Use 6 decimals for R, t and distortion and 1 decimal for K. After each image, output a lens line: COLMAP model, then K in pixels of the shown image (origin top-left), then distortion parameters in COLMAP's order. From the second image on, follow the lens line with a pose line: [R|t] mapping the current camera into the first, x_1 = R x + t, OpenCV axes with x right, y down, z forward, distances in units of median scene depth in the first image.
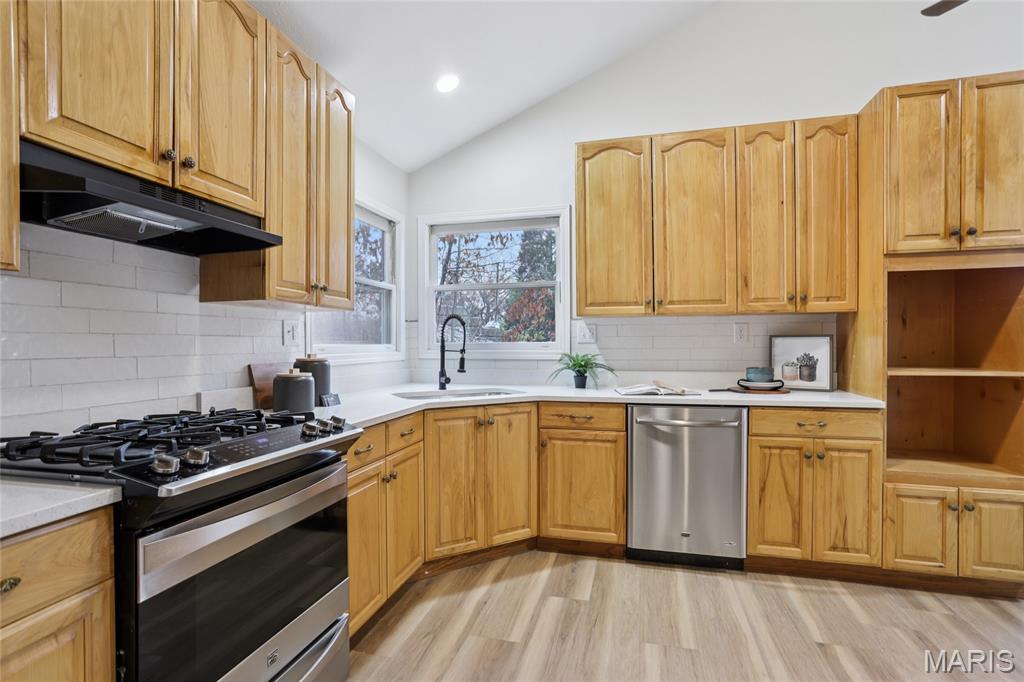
lens RADIAL K [[499.9, 0, 508.1], [0, 499.9, 344.1], [0, 0, 1]] dist [-0.058786, 0.036820]
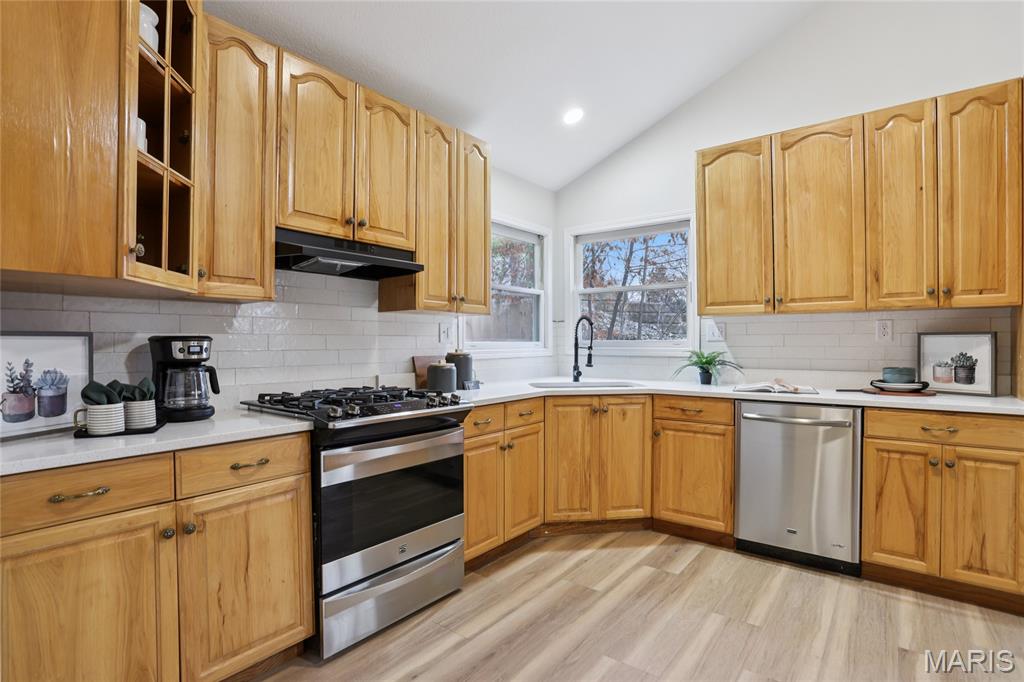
lens RADIAL K [[508.4, 0, 512.0], [0, 508.4, 341.0], [0, 0, 1]] dist [-0.058874, 0.026173]
pose [[0.923065, 0.001014, -0.384643, 0.226954], [-0.001633, 0.999998, -0.001282, -0.000278], [0.384641, 0.001811, 0.923064, -0.162254]]
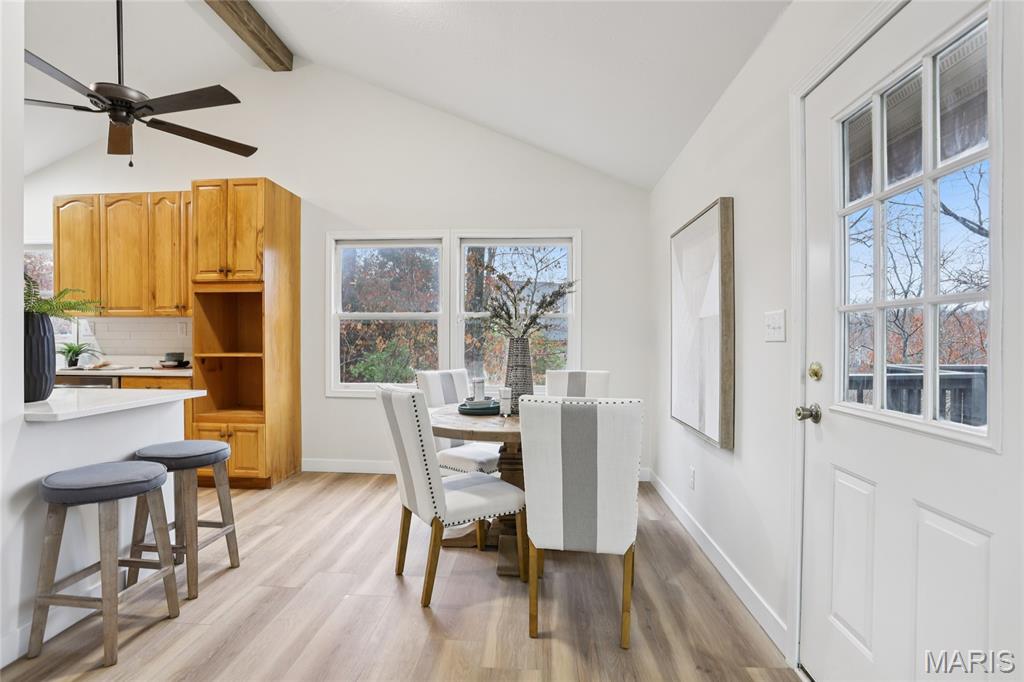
lens RADIAL K [[499.9, 0, 508.1], [0, 499.9, 344.1], [0, 0, 1]] dist [-0.058786, 0.036820]
pose [[0.985650, 0.009843, 0.168512, 1.461529], [-0.010658, 0.999935, 0.003934, 0.005437], [-0.168462, -0.005674, 0.985692, -0.748602]]
